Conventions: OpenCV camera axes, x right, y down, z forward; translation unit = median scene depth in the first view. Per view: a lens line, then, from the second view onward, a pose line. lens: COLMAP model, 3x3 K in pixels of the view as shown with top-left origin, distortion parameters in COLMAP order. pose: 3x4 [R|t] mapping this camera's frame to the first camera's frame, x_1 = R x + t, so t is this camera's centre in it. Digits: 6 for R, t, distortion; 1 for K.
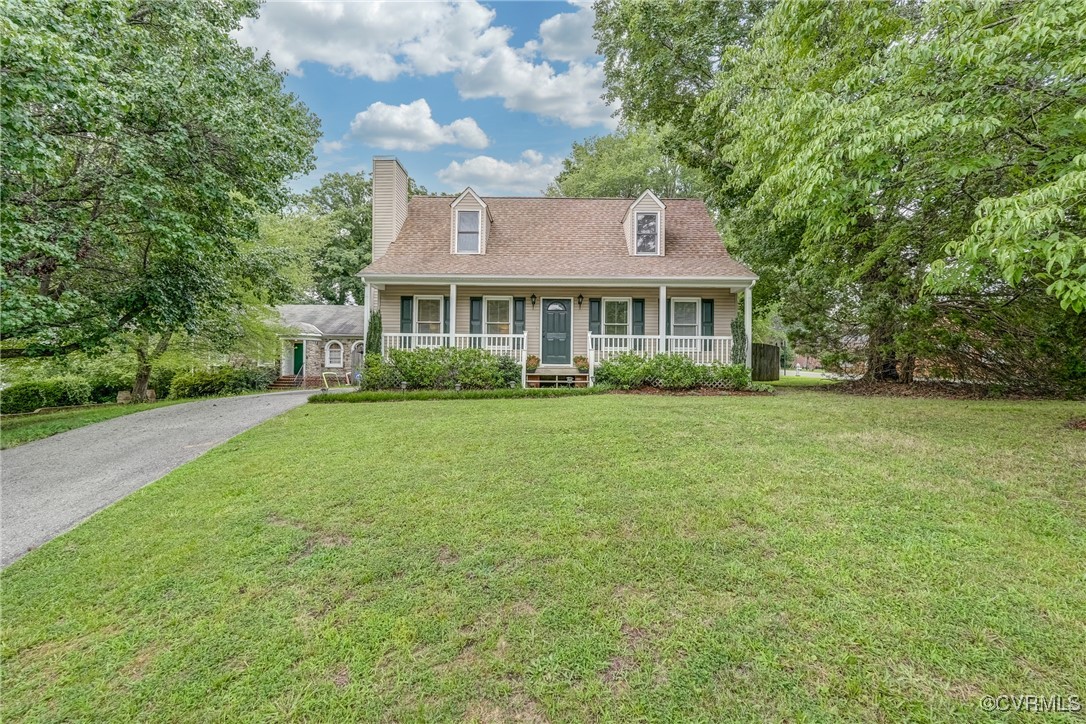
lens RADIAL K [[488.1, 0, 538.6], [0, 488.1, 357.1], [0, 0, 1]] dist [-0.017799, 0.008130]
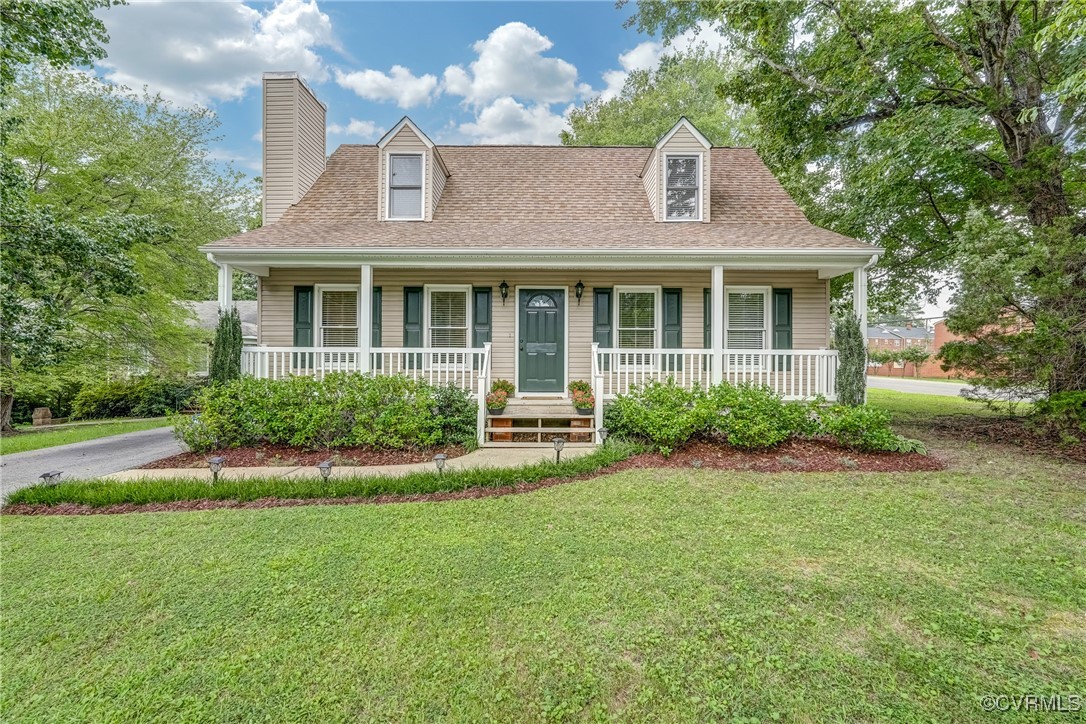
lens RADIAL K [[488.1, 0, 547.7], [0, 488.1, 367.4], [0, 0, 1]] dist [-0.017799, 0.008130]
pose [[0.999841, -0.006462, 0.016593, 0.033848], [0.006009, 0.999613, 0.027171, -0.036219], [-0.016762, -0.027067, 0.999493, 0.374119]]
